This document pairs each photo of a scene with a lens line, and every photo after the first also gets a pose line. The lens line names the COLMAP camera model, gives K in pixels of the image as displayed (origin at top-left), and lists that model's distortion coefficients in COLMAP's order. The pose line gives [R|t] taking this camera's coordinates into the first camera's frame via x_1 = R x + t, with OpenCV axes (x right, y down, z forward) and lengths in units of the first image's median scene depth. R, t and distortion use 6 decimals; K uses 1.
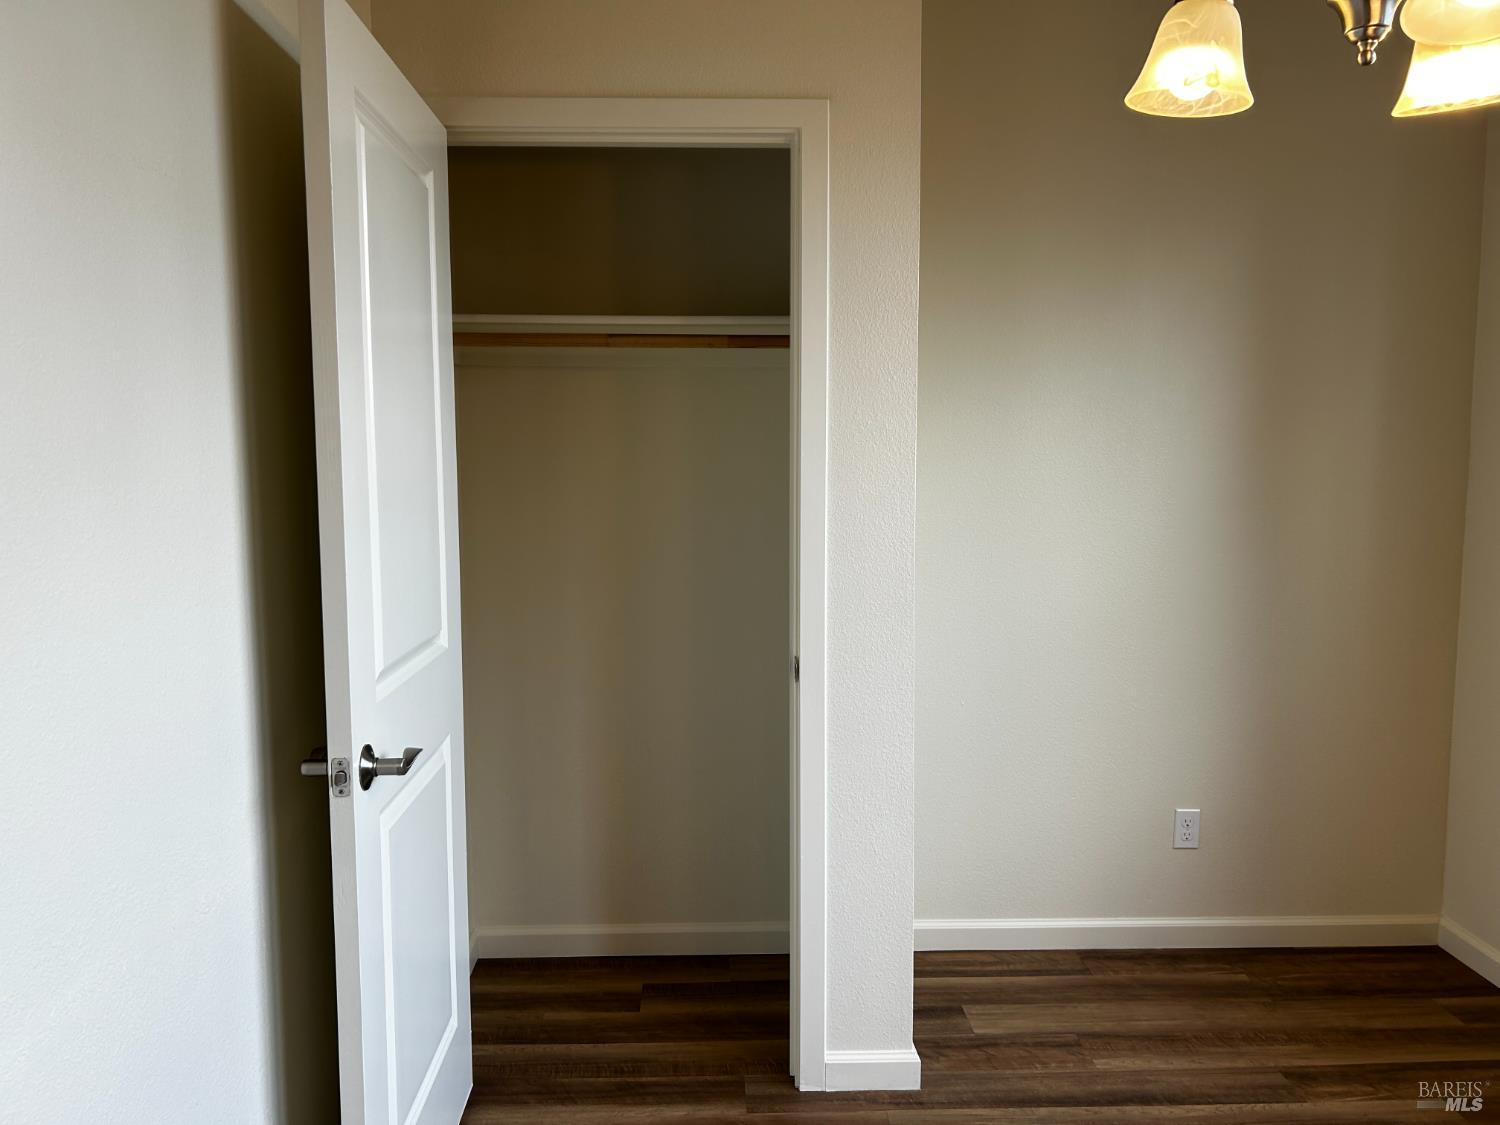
lens RADIAL K [[1133.8, 0, 749.8], [0, 1133.8, 566.4], [0, 0, 1]] dist [0.065611, -0.050759]
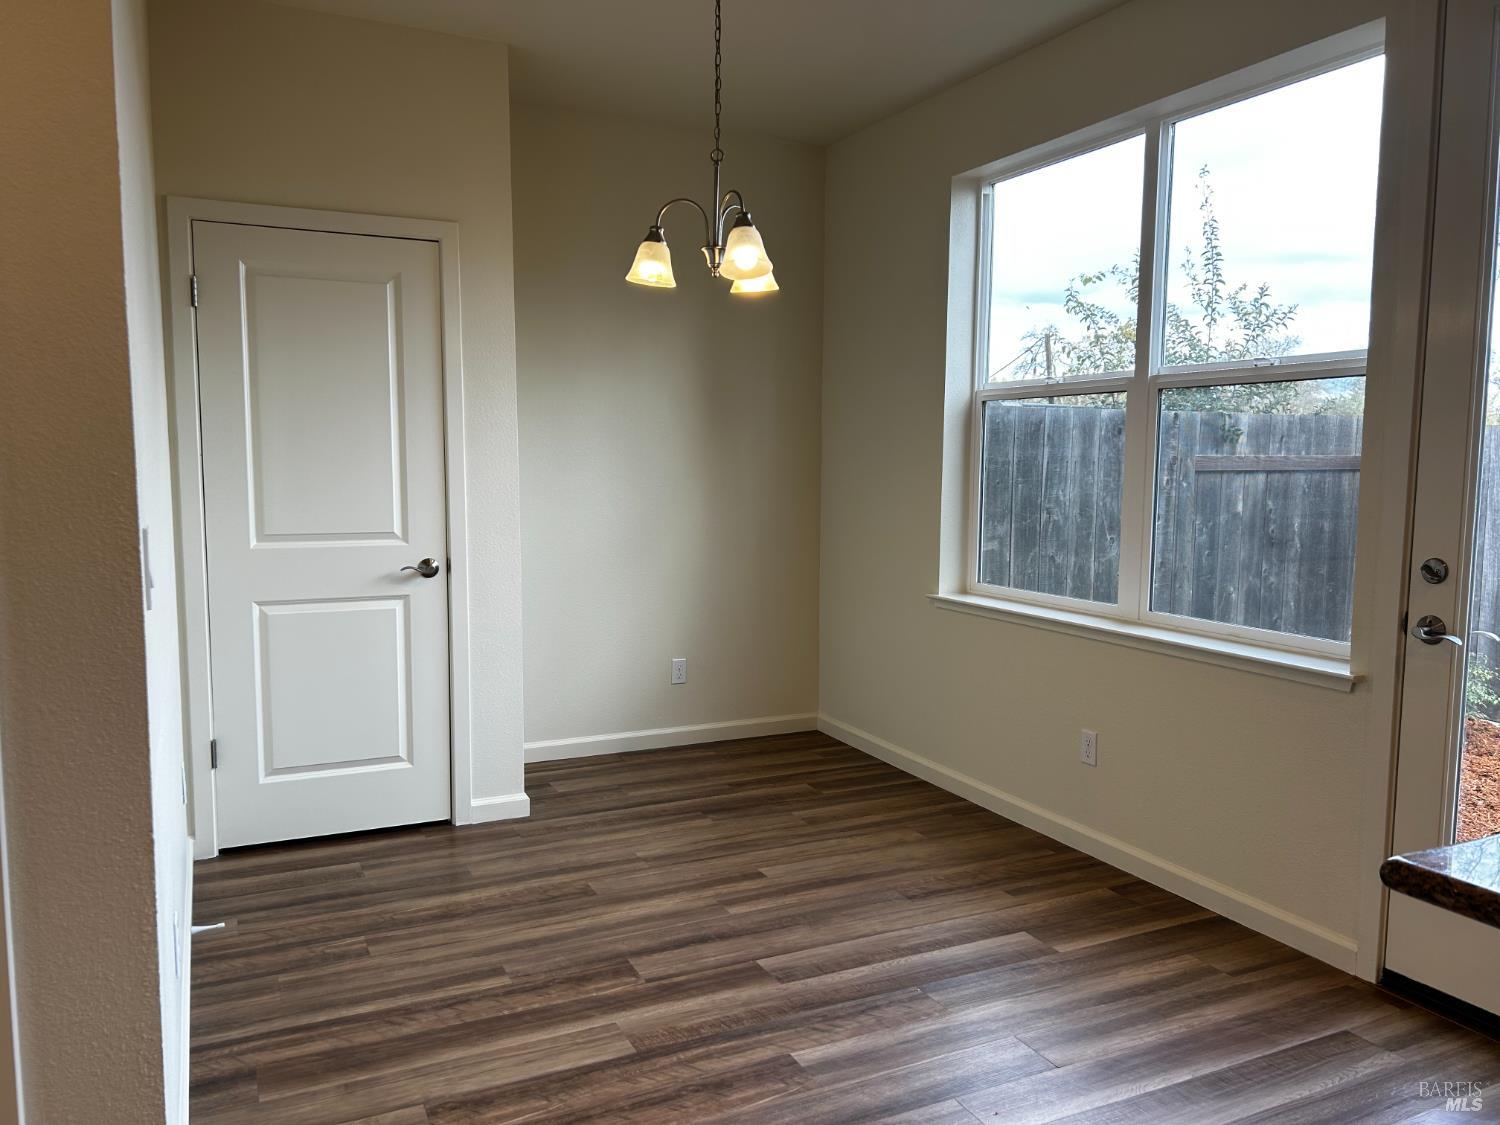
lens RADIAL K [[1133.8, 0, 749.7], [0, 1133.8, 564.1], [0, 0, 1]] dist [0.065611, -0.050759]
pose [[0.913229, -0.039034, 0.405573, -0.193563], [0.038934, 0.999206, 0.008500, 0.079368], [-0.405582, 0.008028, 0.914023, -0.576217]]
